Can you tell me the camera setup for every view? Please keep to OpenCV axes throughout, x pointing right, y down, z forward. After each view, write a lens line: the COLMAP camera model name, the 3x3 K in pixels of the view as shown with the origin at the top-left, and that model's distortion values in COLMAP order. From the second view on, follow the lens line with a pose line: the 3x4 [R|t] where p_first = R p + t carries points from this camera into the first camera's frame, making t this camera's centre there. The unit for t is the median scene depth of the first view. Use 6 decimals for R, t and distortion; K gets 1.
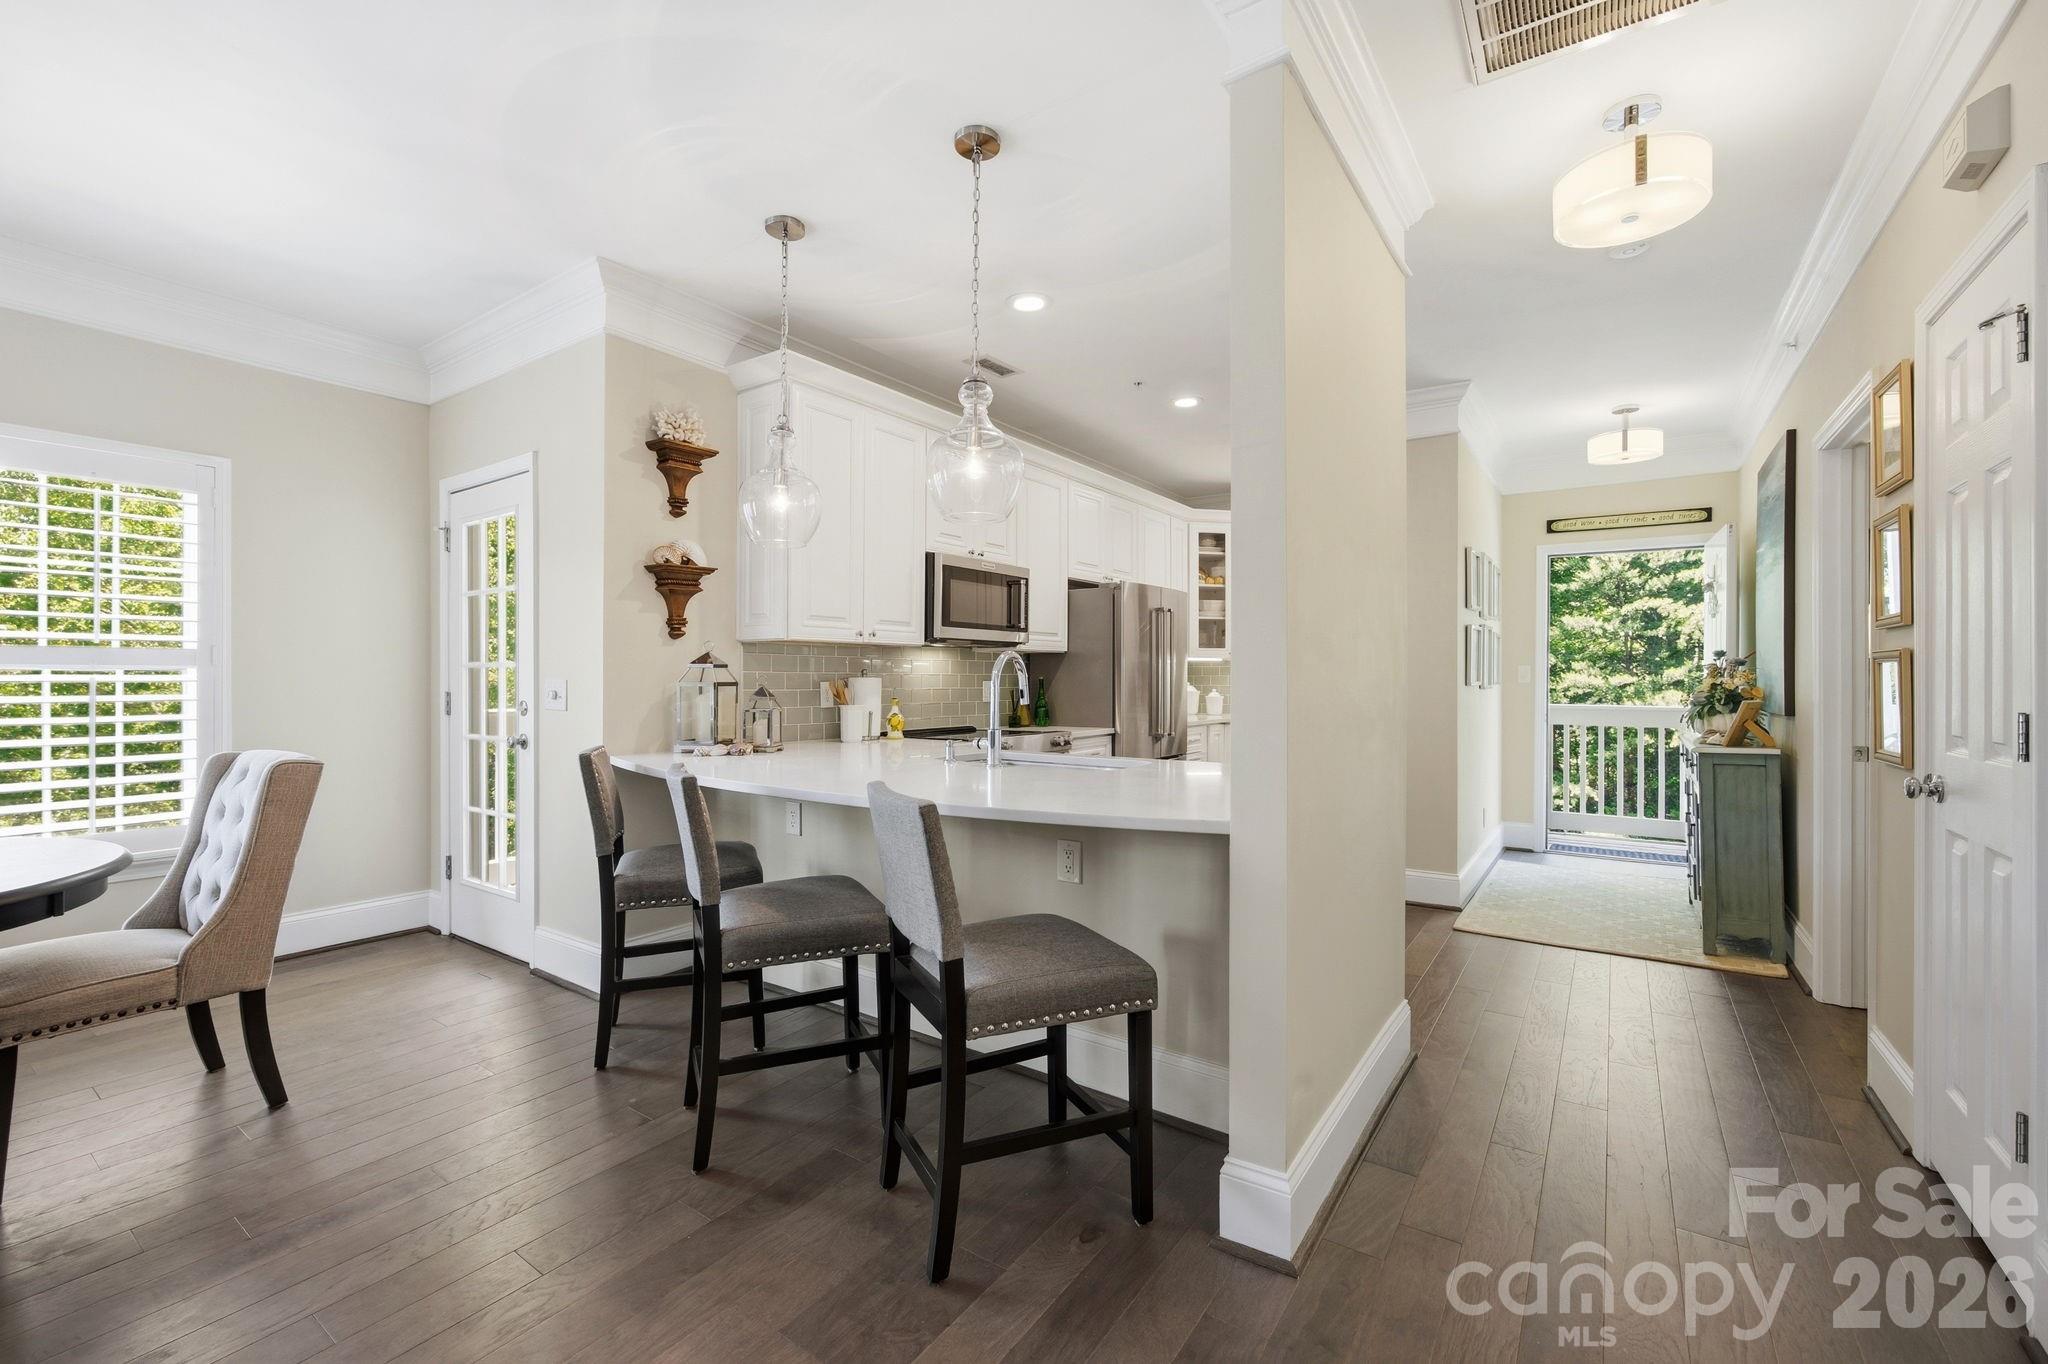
lens RADIAL K [[804.6, 0, 1024.0], [0, 804.6, 682.0], [0, 0, 1]] dist [-0.032804, 0.011577]
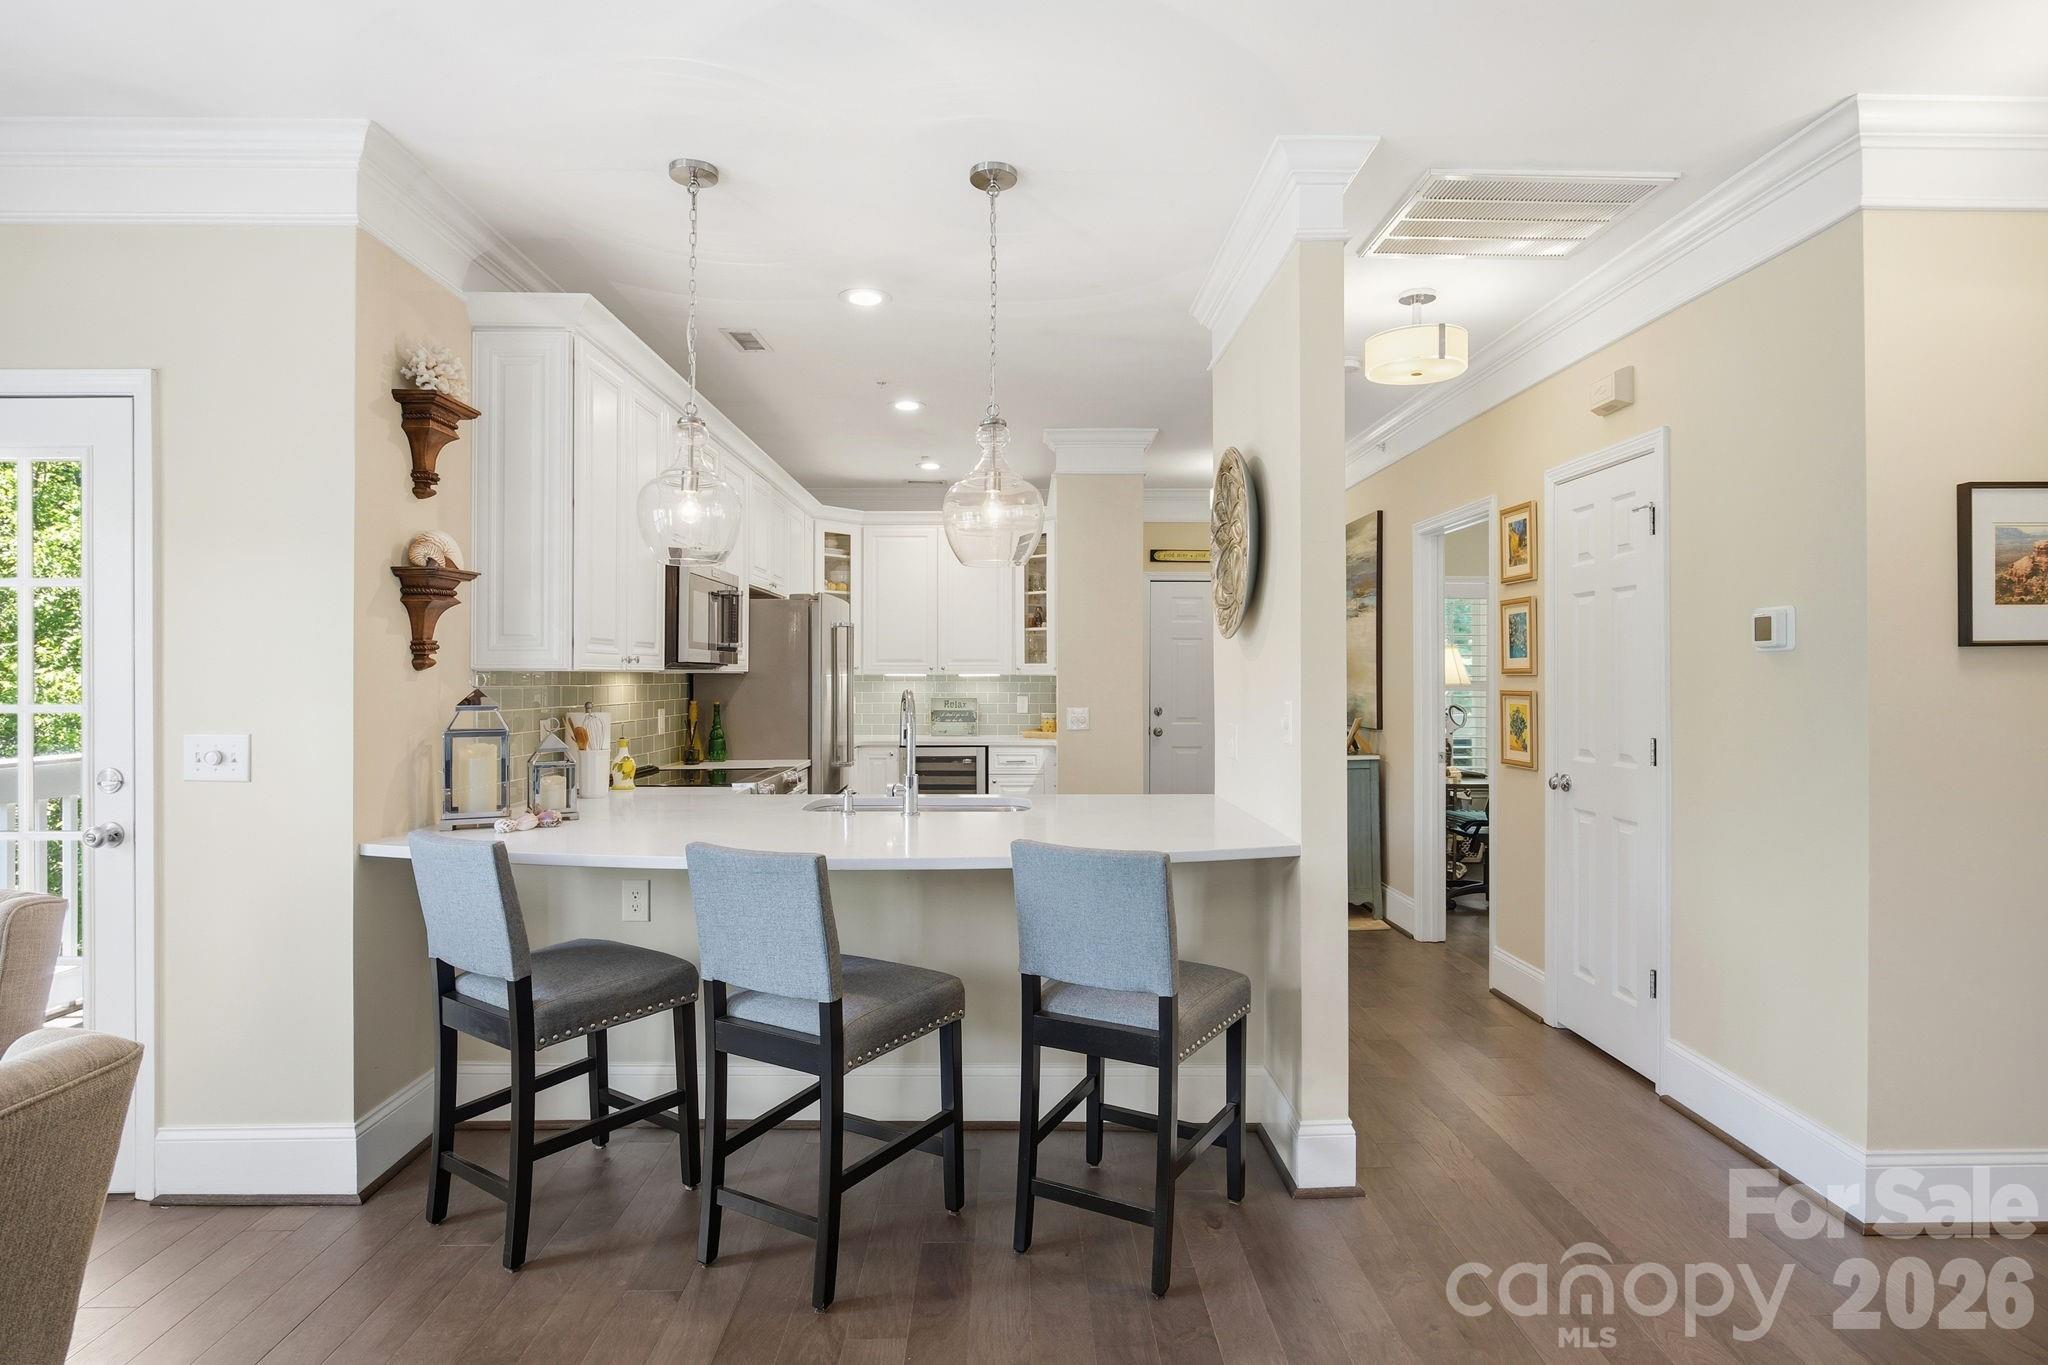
lens RADIAL K [[811.6, 0, 1023.5], [0, 811.6, 673.6], [0, 0, 1]] dist [-0.033624, -0.012760]
pose [[0.828647, -0.018121, 0.559478, -0.389542], [0.015429, 0.999836, 0.009533, -0.050194], [-0.559559, 0.000733, 0.828790, 0.123864]]
